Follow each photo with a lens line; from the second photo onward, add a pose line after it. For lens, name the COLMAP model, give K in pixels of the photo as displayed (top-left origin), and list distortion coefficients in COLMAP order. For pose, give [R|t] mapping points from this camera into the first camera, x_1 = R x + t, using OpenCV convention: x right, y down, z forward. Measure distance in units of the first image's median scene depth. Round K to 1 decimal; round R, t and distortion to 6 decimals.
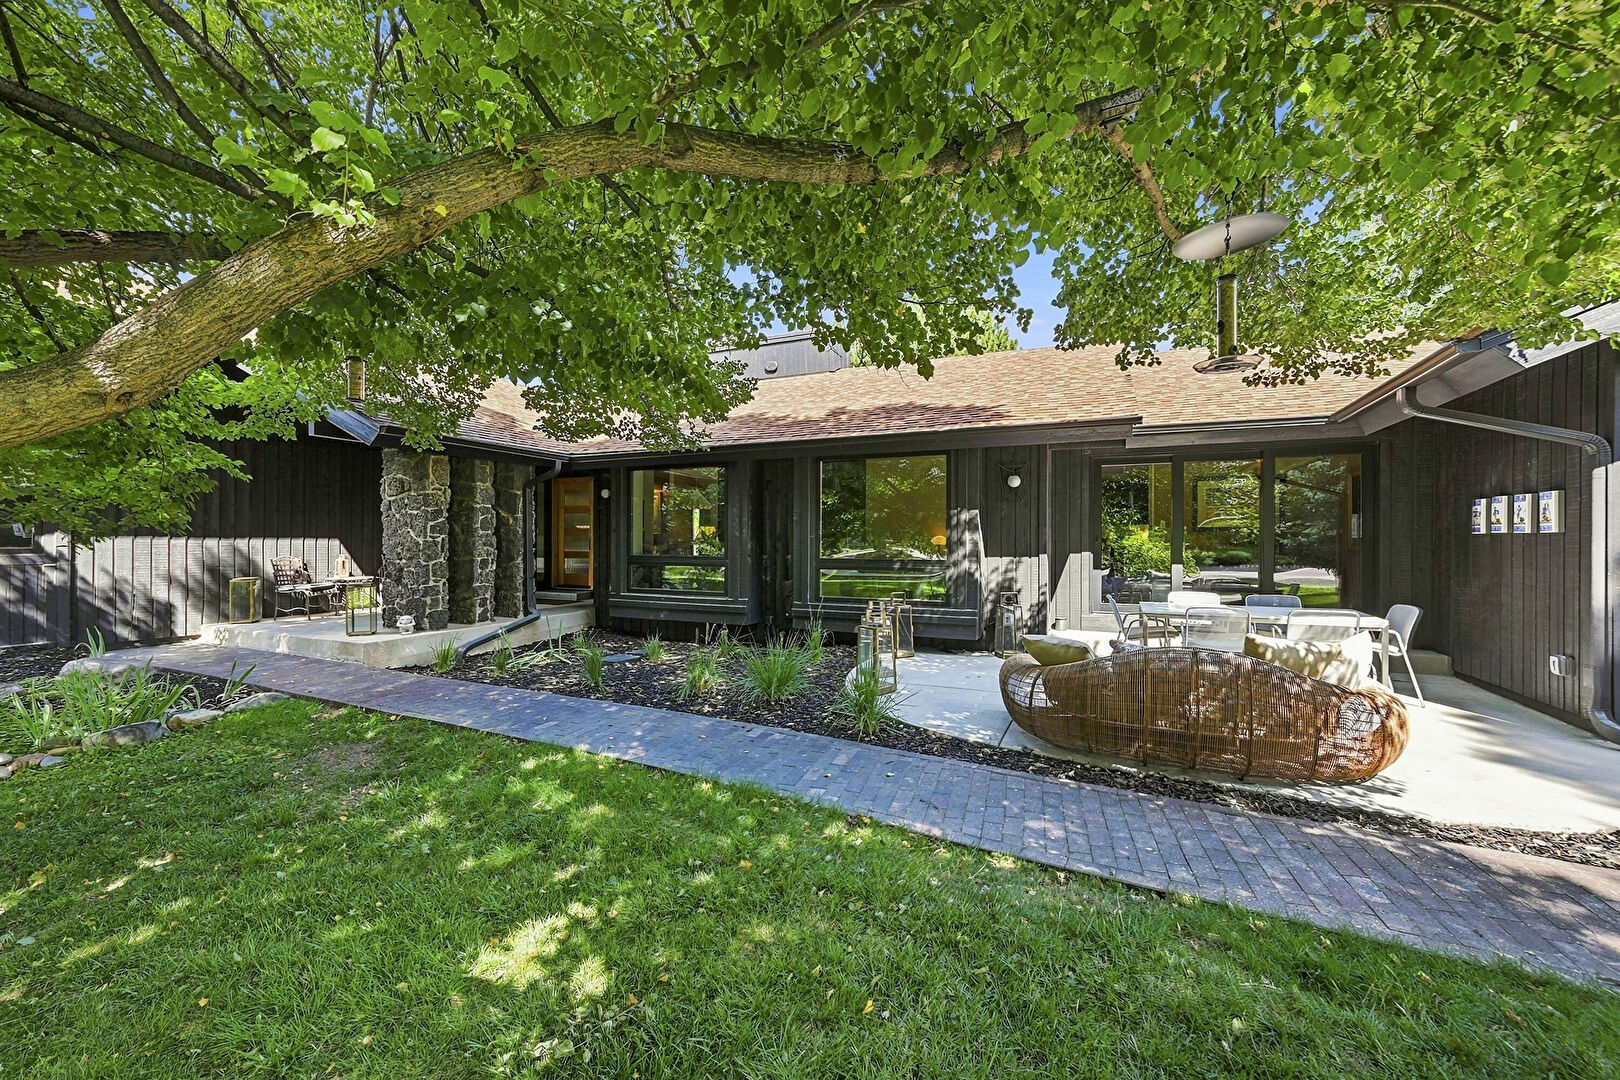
lens RADIAL K [[648.5, 0, 810.0], [0, 648.5, 540.0], [0, 0, 1]] dist [-0.007478, -0.000041]
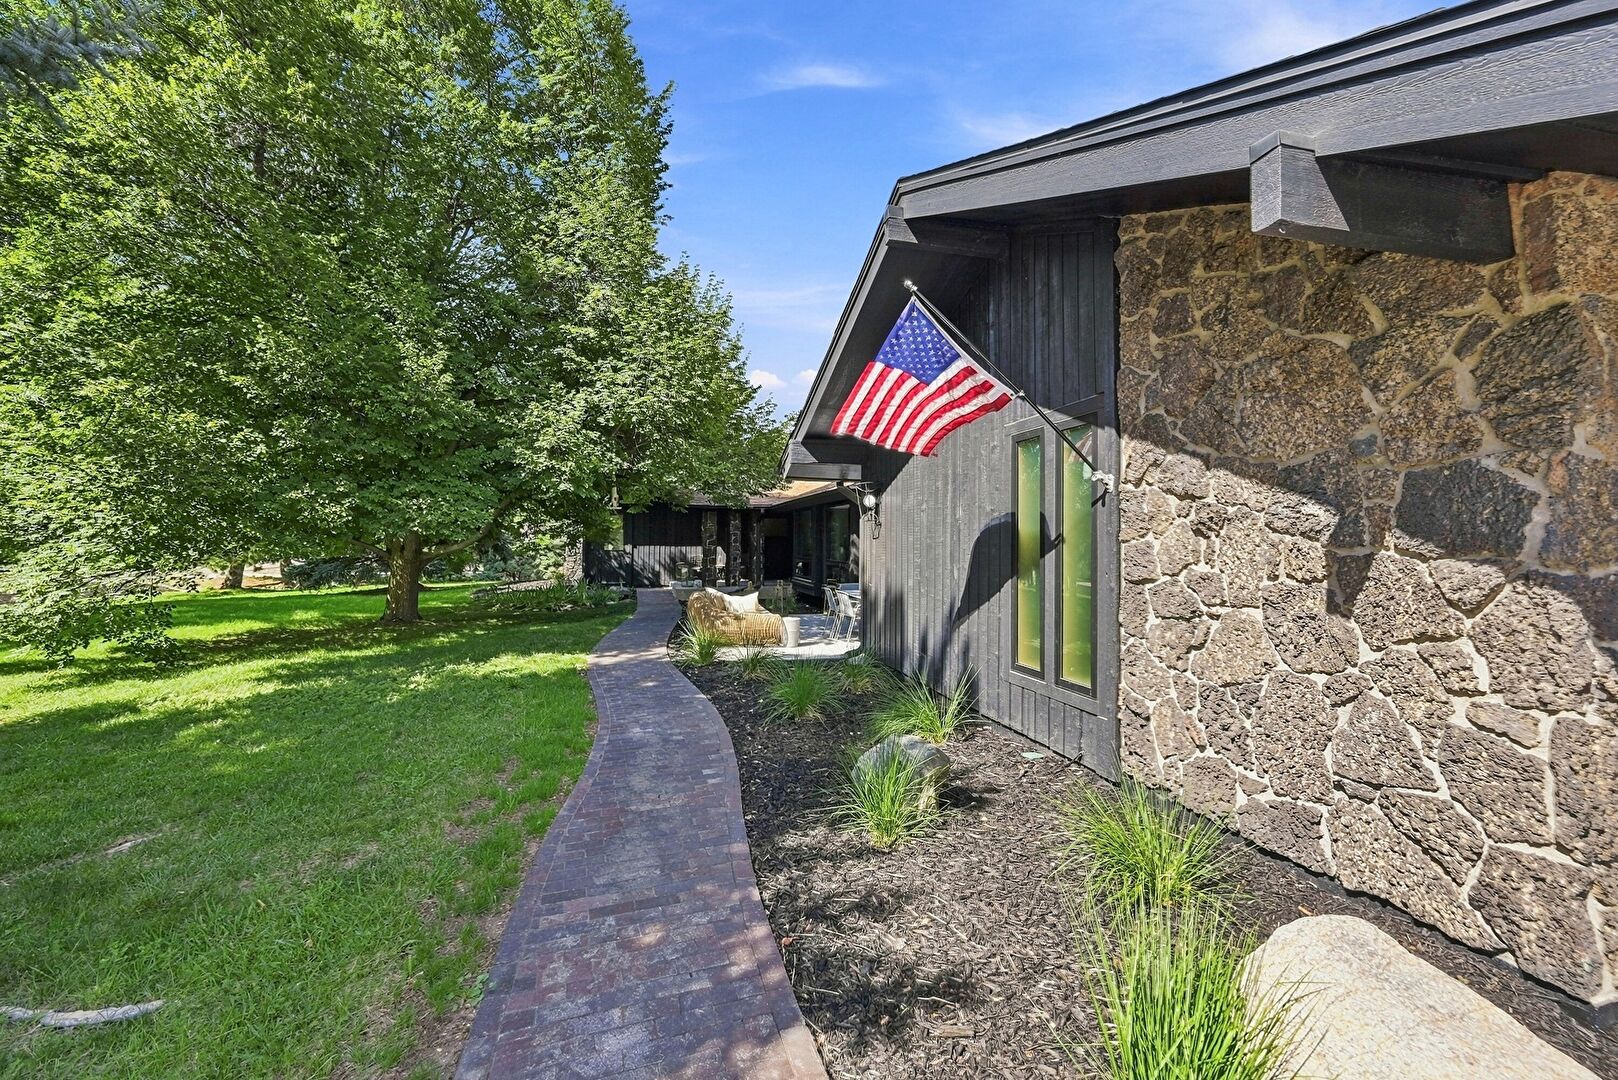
lens RADIAL K [[643.2, 0, 777.6], [0, 643.2, 540.5], [0, 0, 1]] dist [-0.000231, 0.000020]
pose [[0.599315, -0.001252, -0.800512, 1.439923], [-0.001984, 0.999993, -0.003050, -0.020788], [0.800511, 0.003416, 0.599309, -0.173423]]
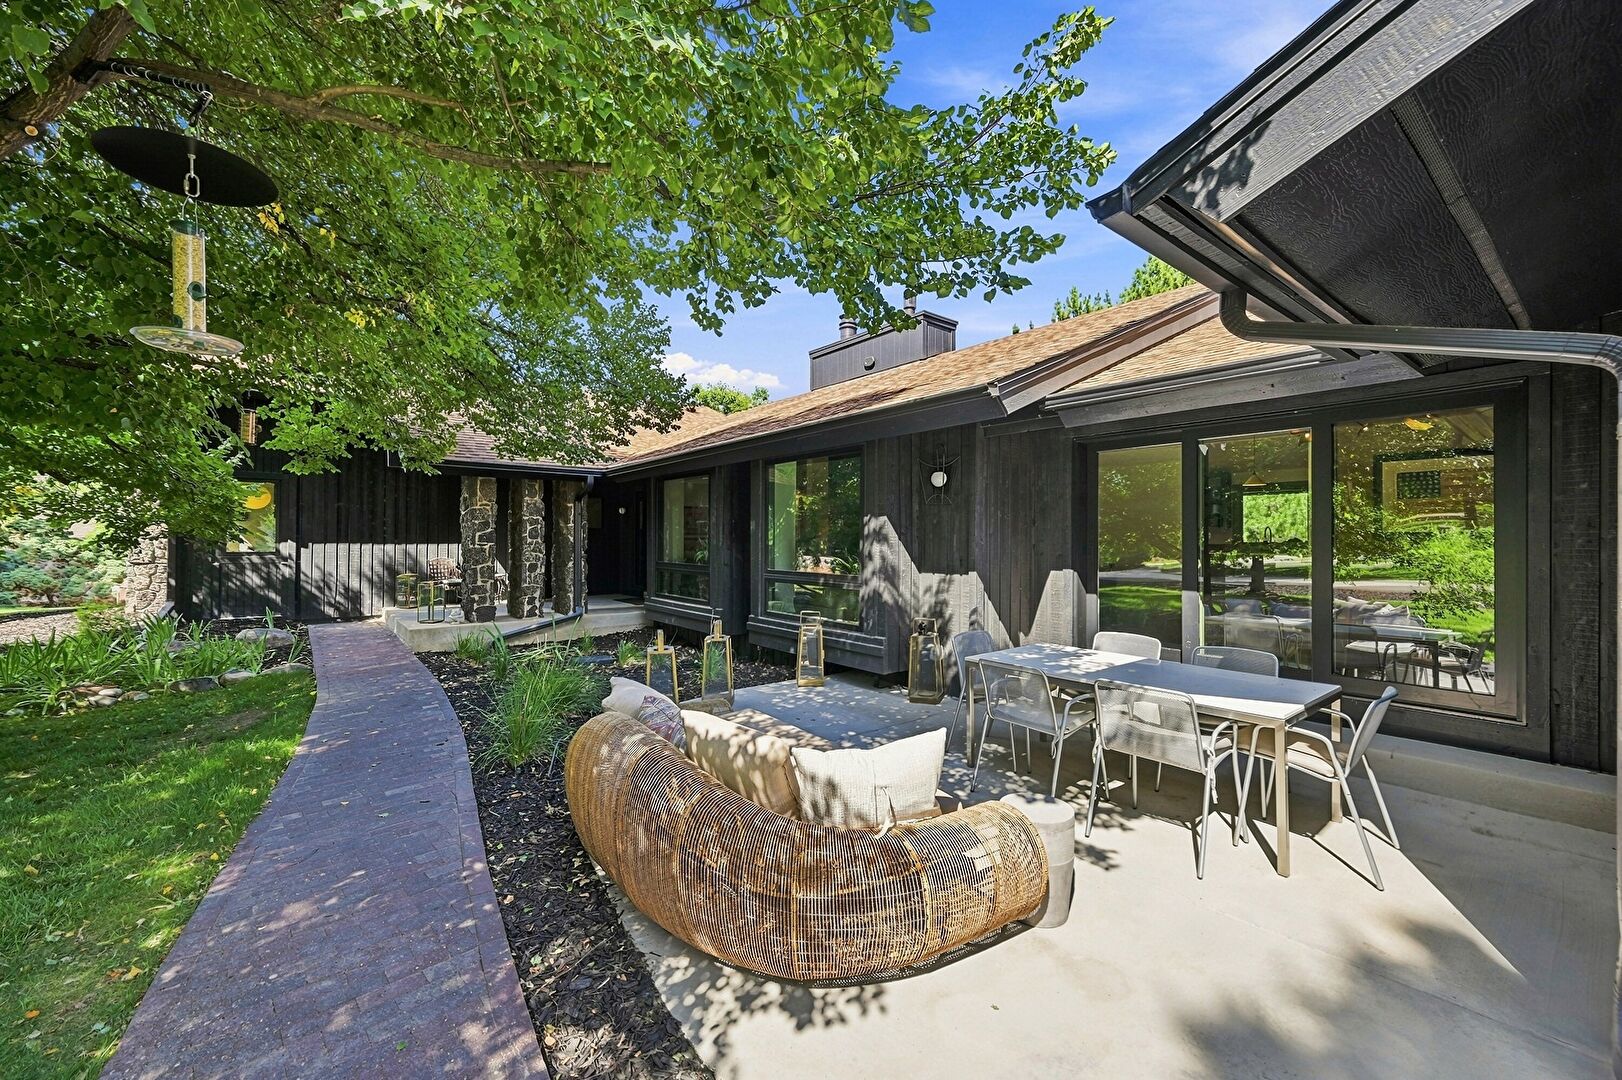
lens RADIAL K [[645.7, 0, 811.0], [0, 645.7, 540.0], [0, 0, 1]] dist [0.000436, 0.000195]
pose [[0.890065, 0.002004, -0.455830, 0.532590], [-0.001551, 0.999998, 0.001369, -0.016840], [0.455832, -0.000512, 0.890066, 0.222736]]
